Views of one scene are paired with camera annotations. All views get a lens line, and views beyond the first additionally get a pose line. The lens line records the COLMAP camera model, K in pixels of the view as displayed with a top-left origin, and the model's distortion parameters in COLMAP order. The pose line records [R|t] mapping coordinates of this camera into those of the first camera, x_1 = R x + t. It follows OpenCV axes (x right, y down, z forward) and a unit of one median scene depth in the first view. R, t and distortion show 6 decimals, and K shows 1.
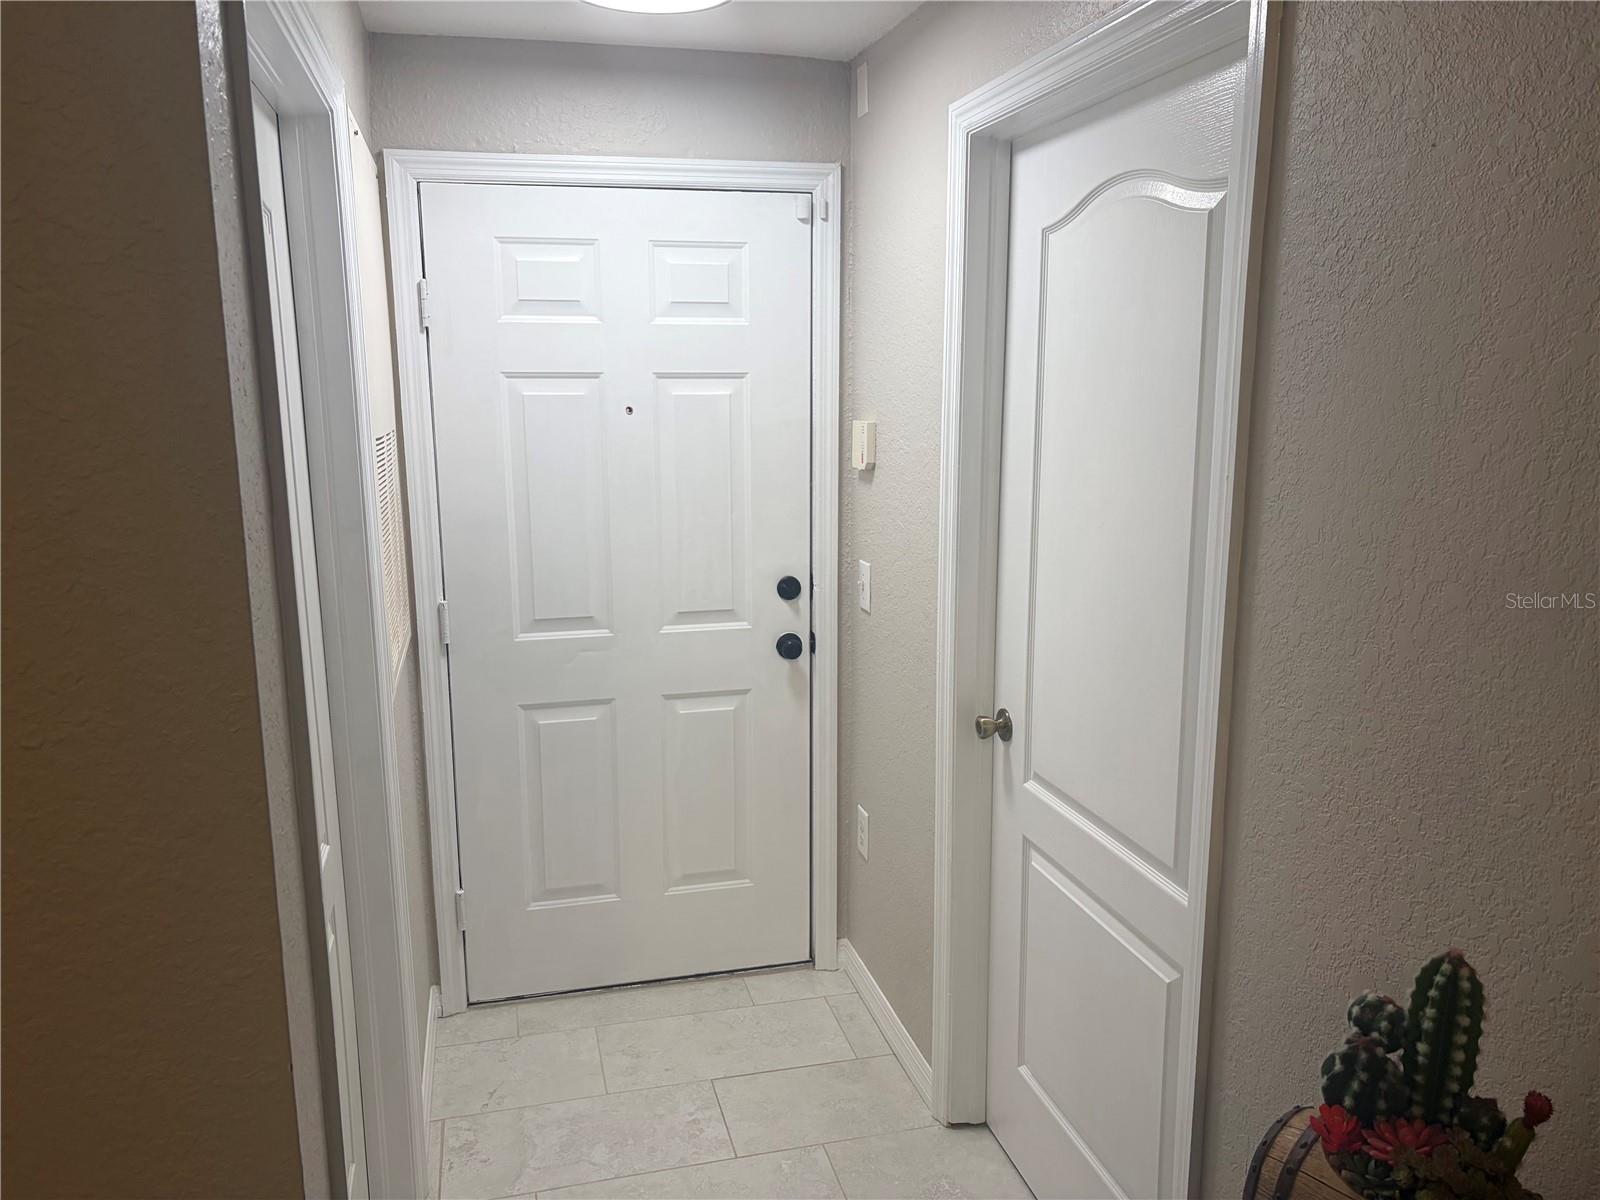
lens RADIAL K [[1205.8, 0, 772.3], [0, 1205.8, 607.0], [0, 0, 1]] dist [0.035384, -0.060598]
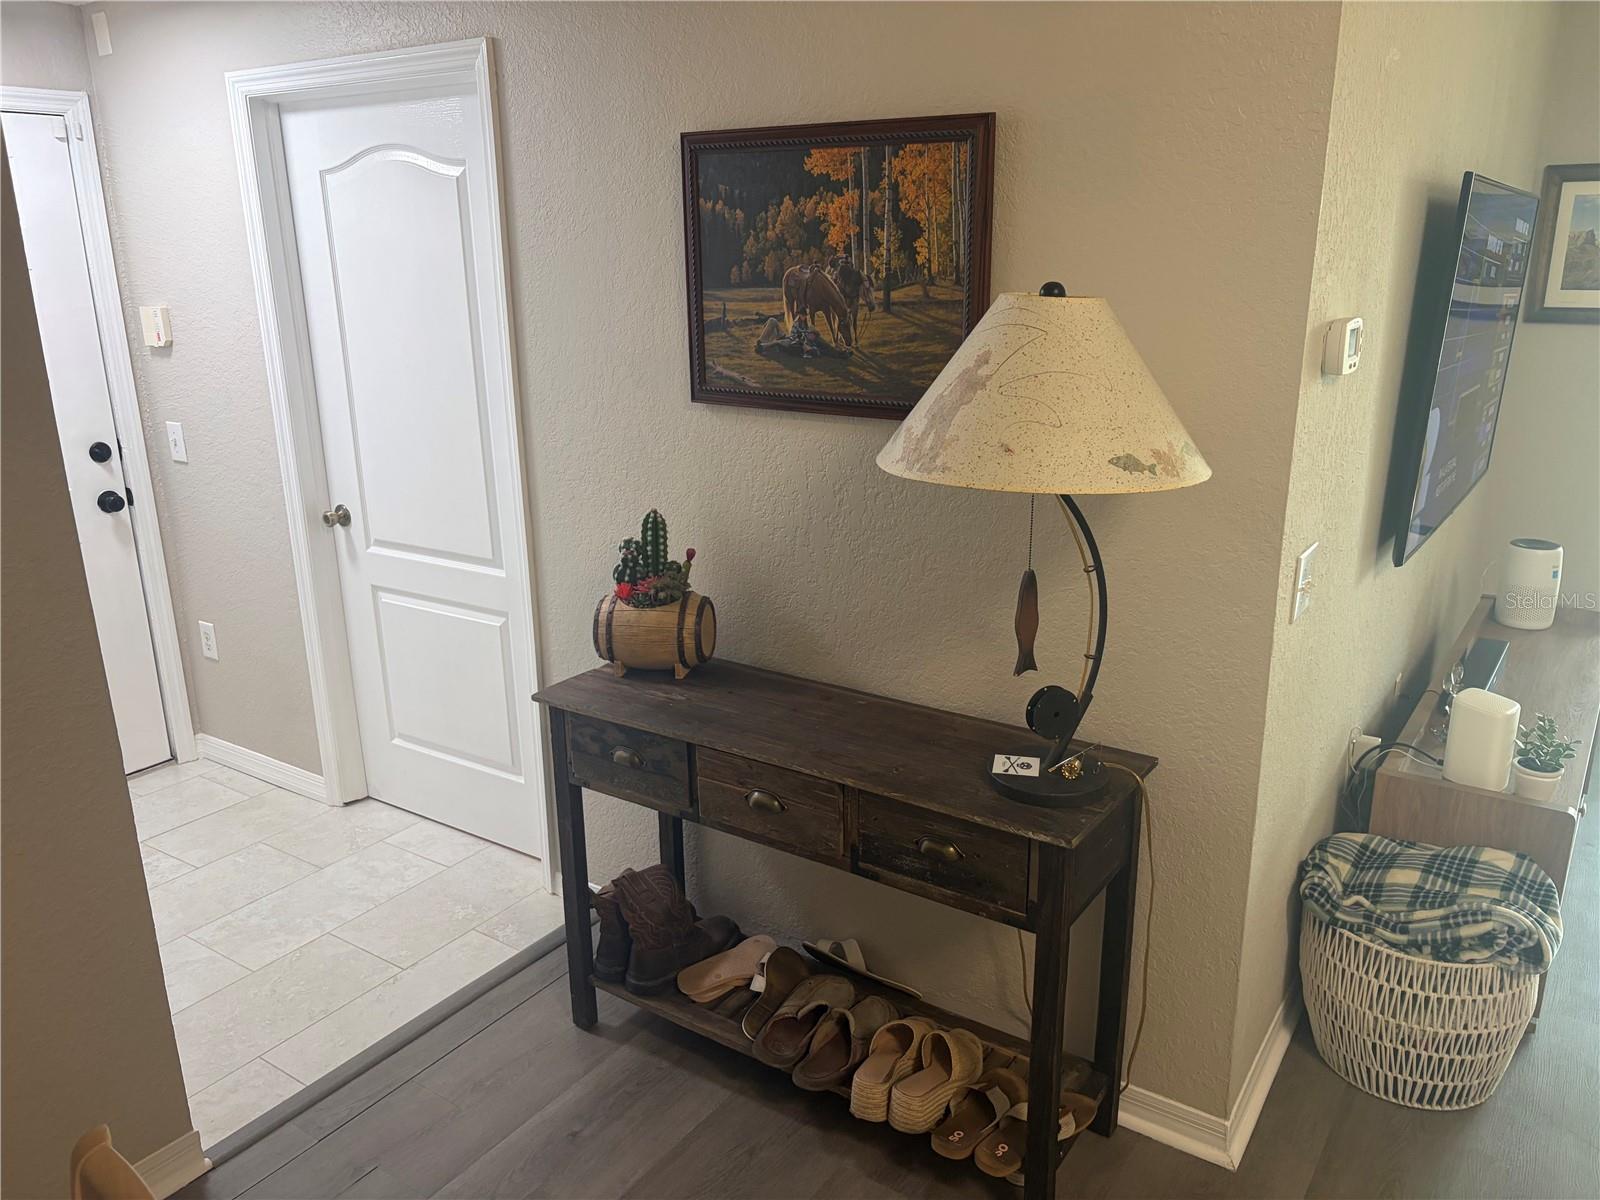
lens RADIAL K [[1223.6, 0, 798.1], [0, 1223.6, 603.5], [0, 0, 1]] dist [0.067836, -0.134252]
pose [[0.736629, -0.191865, 0.648511, -0.404517], [0.131845, 0.981256, 0.140549, 0.068347], [-0.663321, -0.018030, 0.748118, -0.497507]]
